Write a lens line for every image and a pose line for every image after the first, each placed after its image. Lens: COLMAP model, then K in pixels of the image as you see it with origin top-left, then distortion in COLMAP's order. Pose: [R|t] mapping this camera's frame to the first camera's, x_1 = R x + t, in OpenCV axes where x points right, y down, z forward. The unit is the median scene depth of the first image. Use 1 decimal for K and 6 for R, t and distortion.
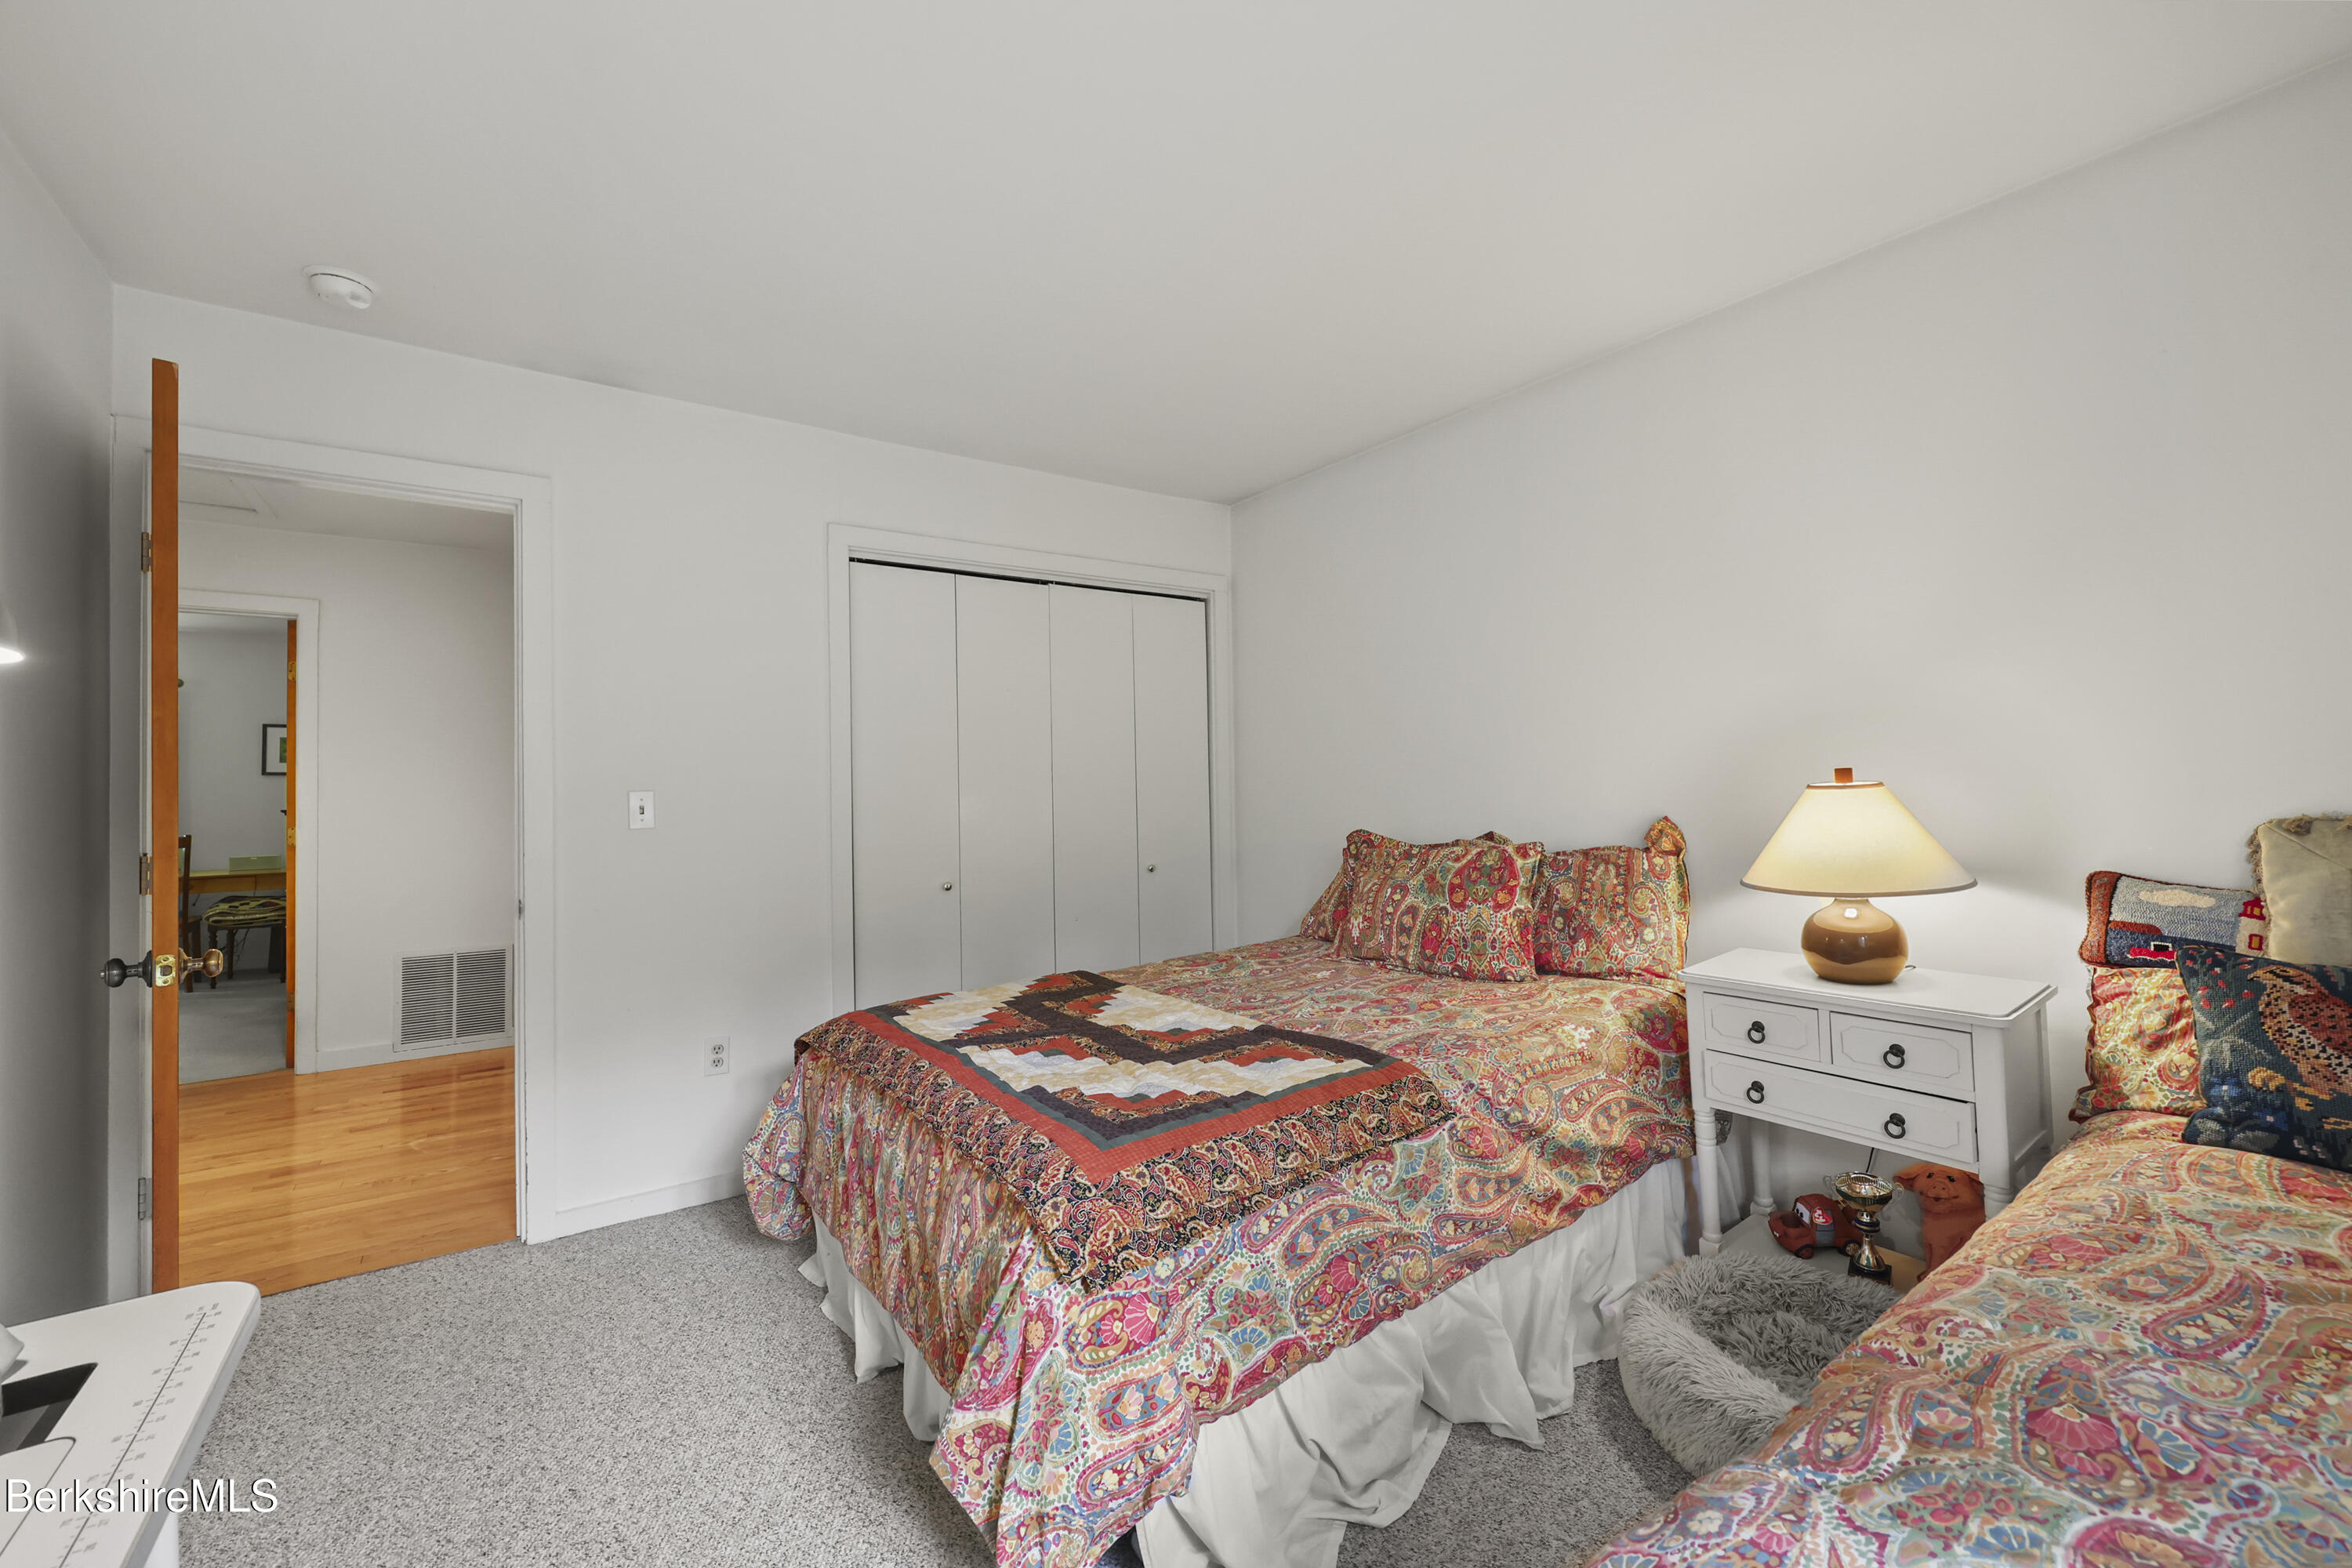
lens RADIAL K [[976.1, 0, 1174.6], [0, 976.1, 785.0], [0, 0, 1]] dist [0.003392, 0.000832]
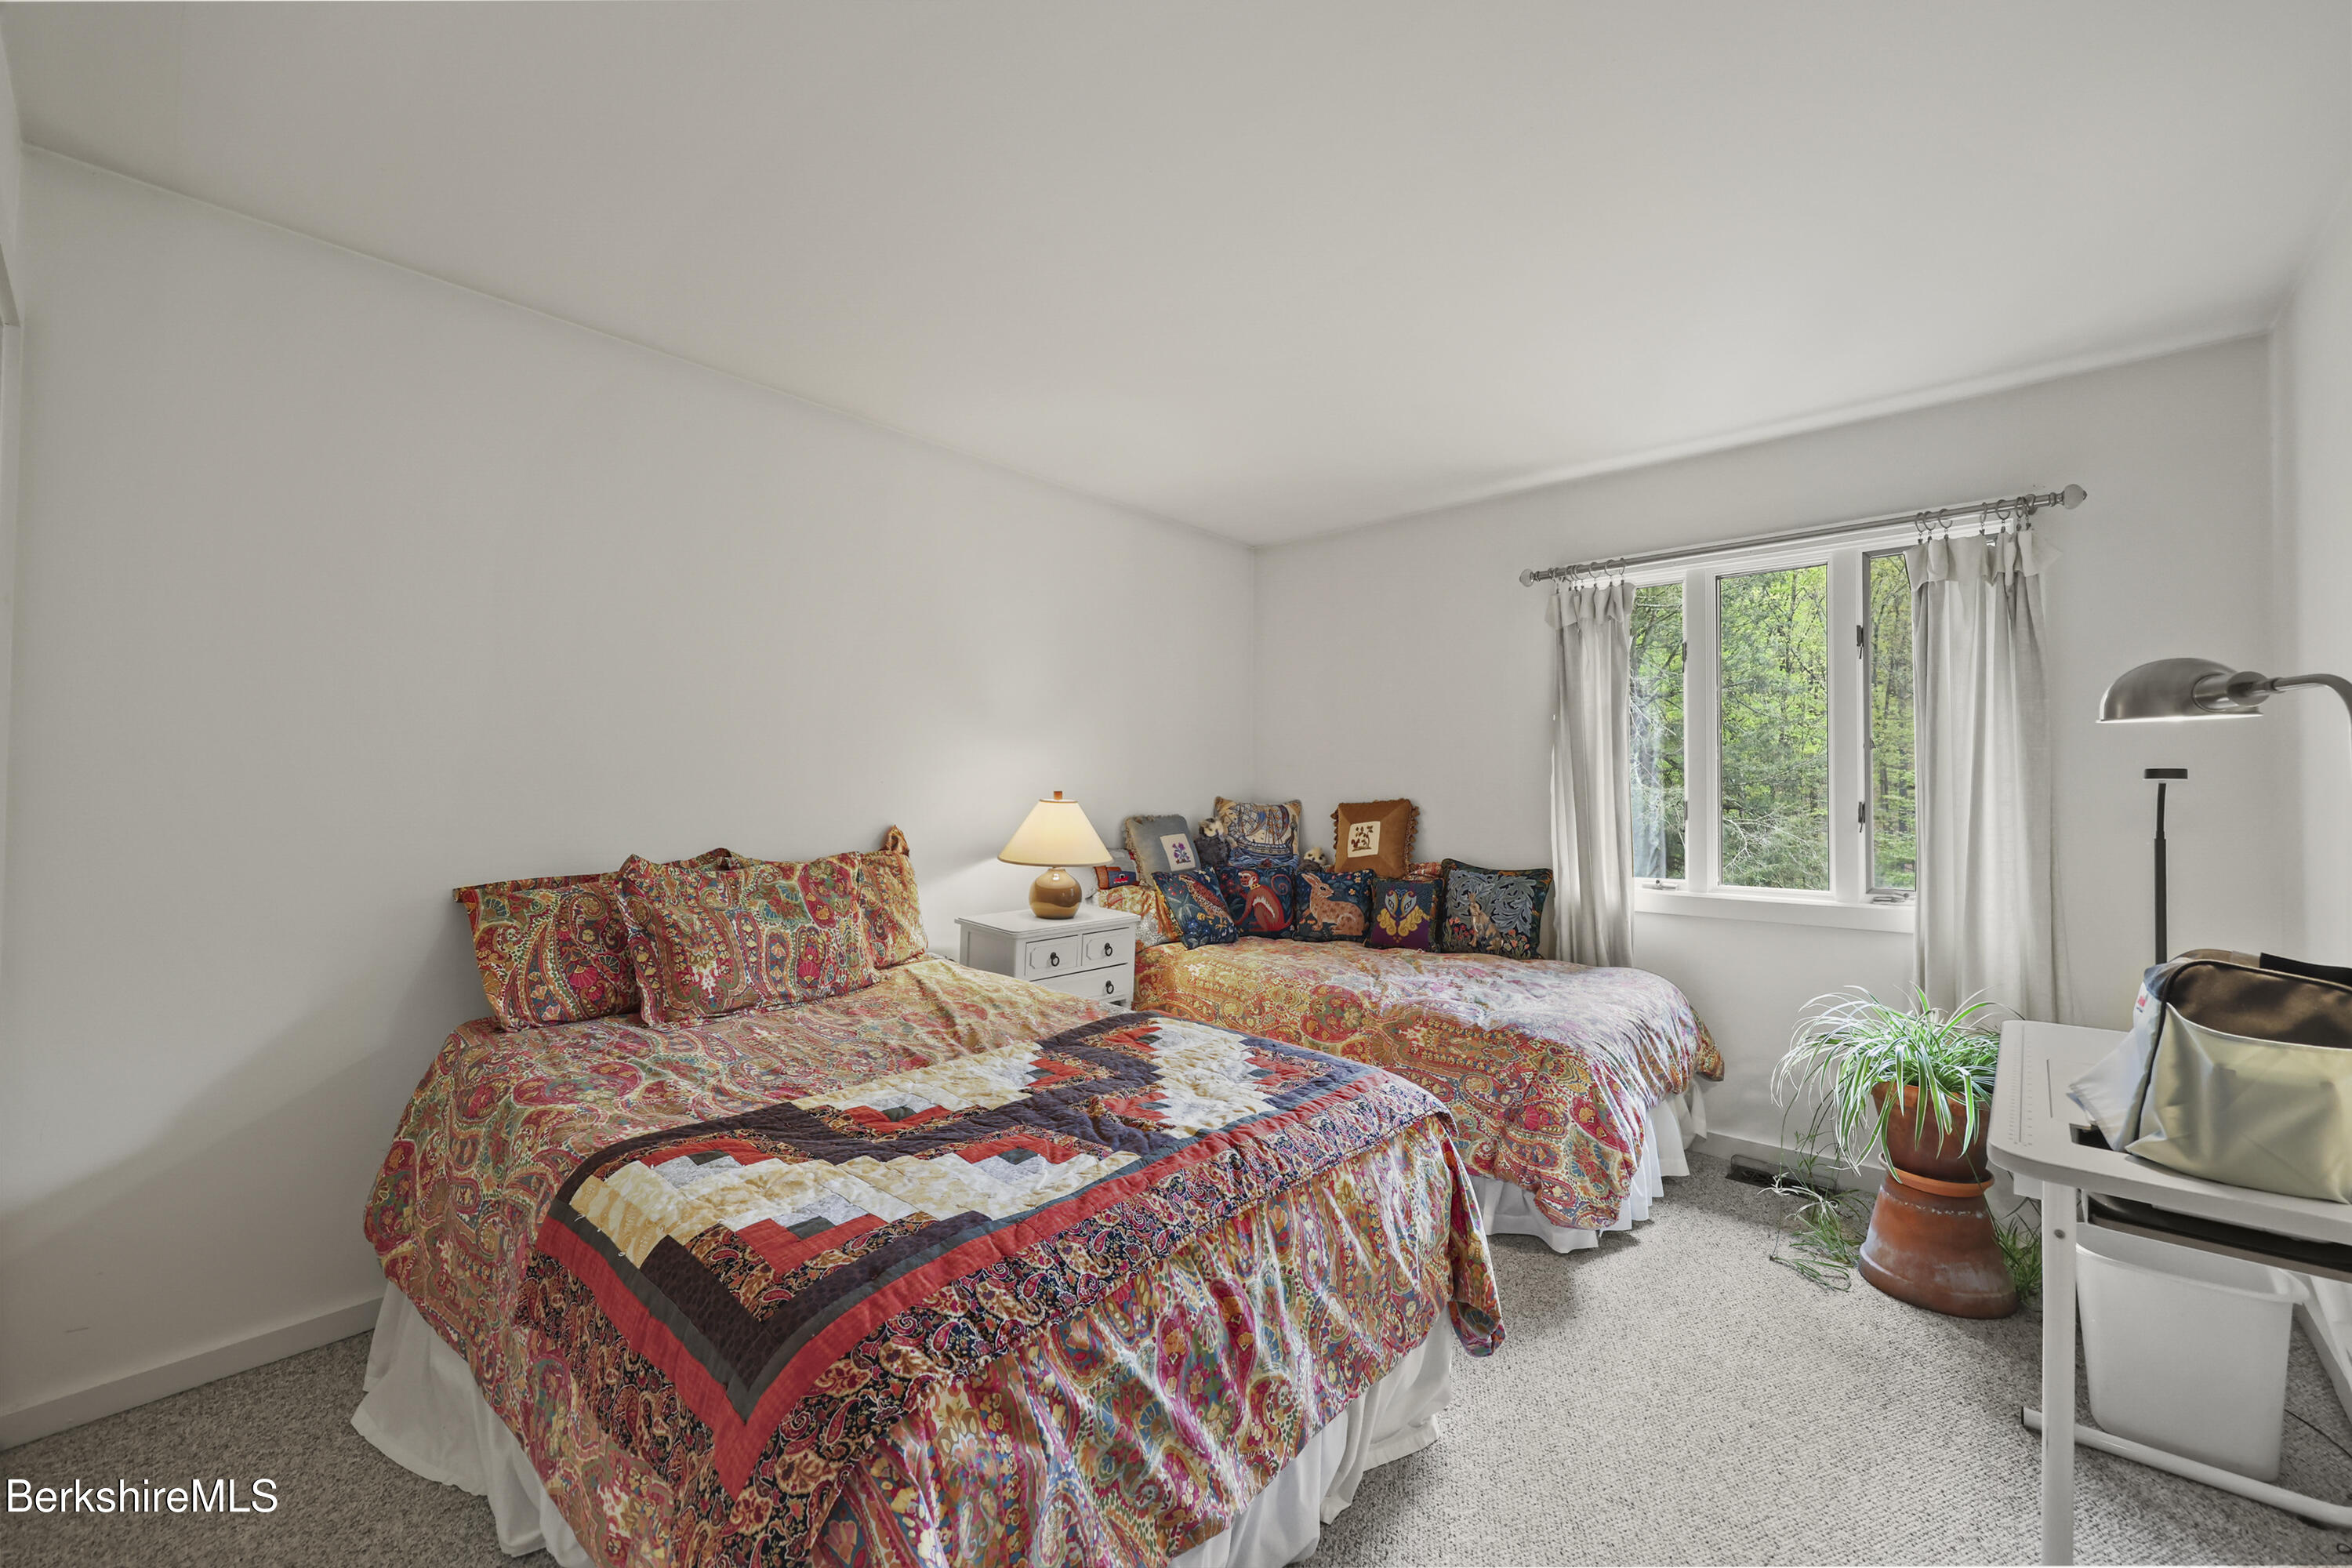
lens RADIAL K [[976.1, 0, 1174.8], [0, 976.1, 787.7], [0, 0, 1]] dist [0.003392, 0.000832]
pose [[-0.226479, 0.021520, 0.973778, -0.726374], [-0.002414, 0.999740, -0.022655, 0.011463], [-0.974013, -0.007482, -0.226368, 0.881225]]
